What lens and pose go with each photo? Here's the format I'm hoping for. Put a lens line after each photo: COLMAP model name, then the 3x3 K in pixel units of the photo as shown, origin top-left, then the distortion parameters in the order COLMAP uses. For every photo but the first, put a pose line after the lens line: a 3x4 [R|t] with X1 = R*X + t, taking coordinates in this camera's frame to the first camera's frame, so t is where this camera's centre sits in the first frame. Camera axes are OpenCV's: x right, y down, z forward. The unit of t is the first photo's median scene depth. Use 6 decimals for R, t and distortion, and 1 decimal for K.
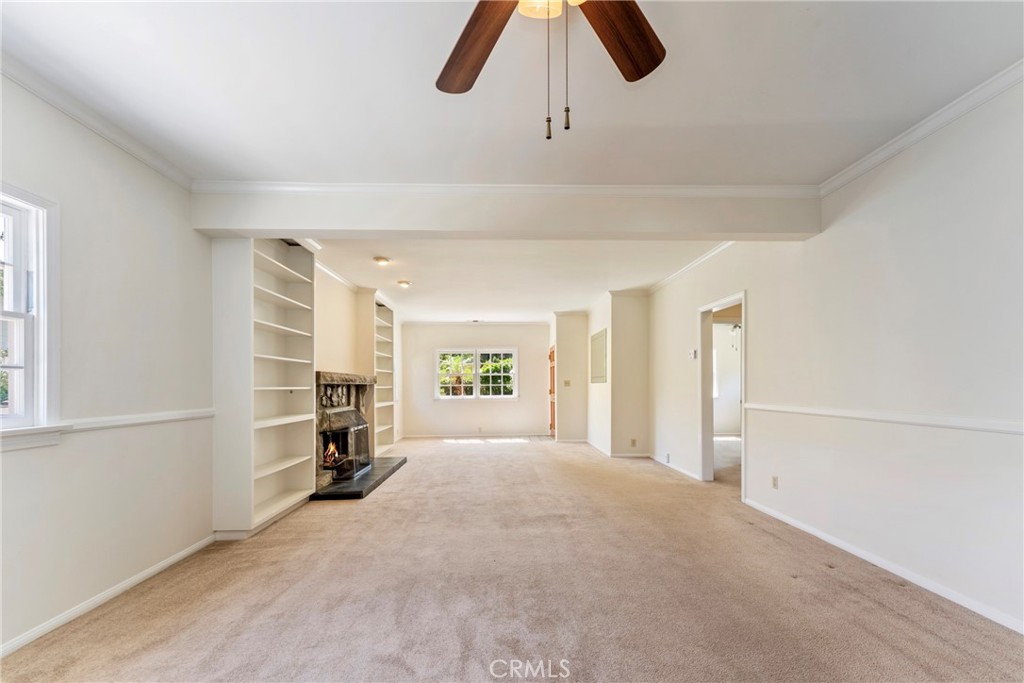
lens RADIAL K [[426.8, 0, 503.2], [0, 426.8, 377.3], [0, 0, 1]] dist [0.002831, -0.000917]
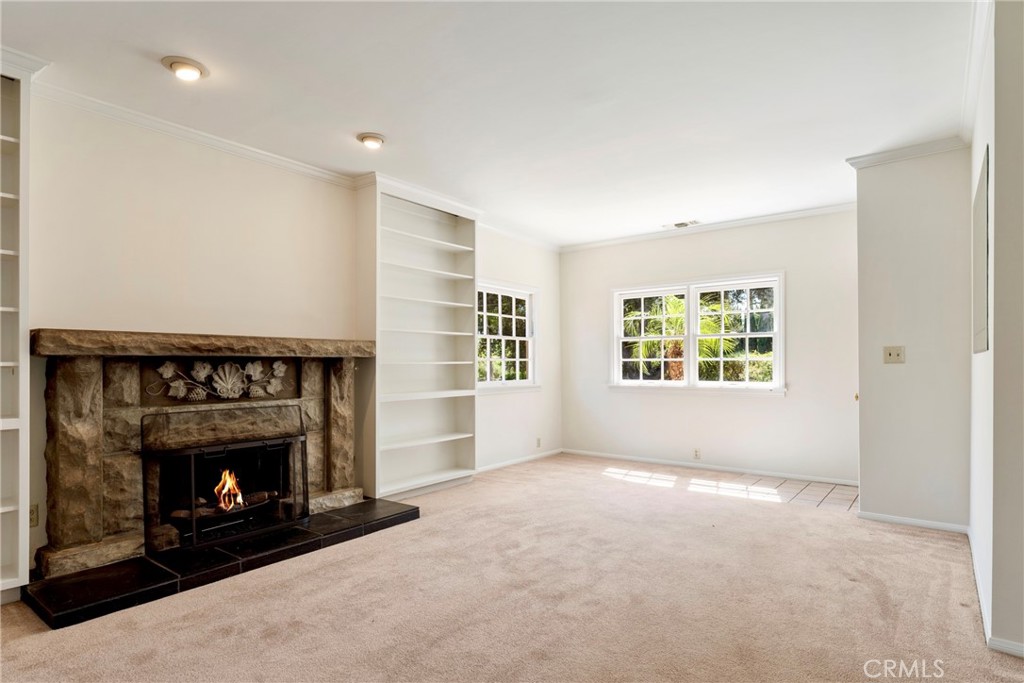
lens RADIAL K [[547.9, 0, 500.8], [0, 547.9, 358.4], [0, 0, 1]] dist [-0.000884, -0.000049]
pose [[0.778042, 0.000155, -0.628212, 0.308942], [0.009852, 0.999874, 0.012448, 0.014480], [0.628135, -0.015874, 0.777942, 0.767342]]
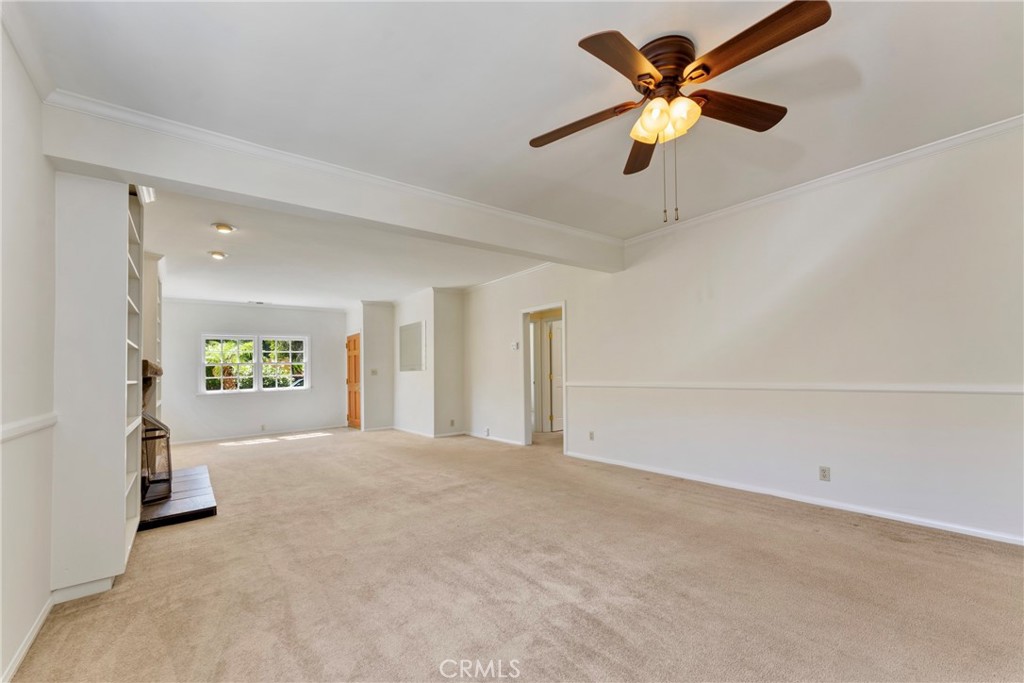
lens RADIAL K [[426.8, 0, 506.2], [0, 426.8, 357.5], [0, 0, 1]] dist [0.002831, -0.000917]
pose [[0.807228, 0.001000, 0.590239, -0.330778], [0.011595, 0.999779, -0.017552, 0.001951], [-0.590126, 0.021012, 0.807038, 0.000216]]
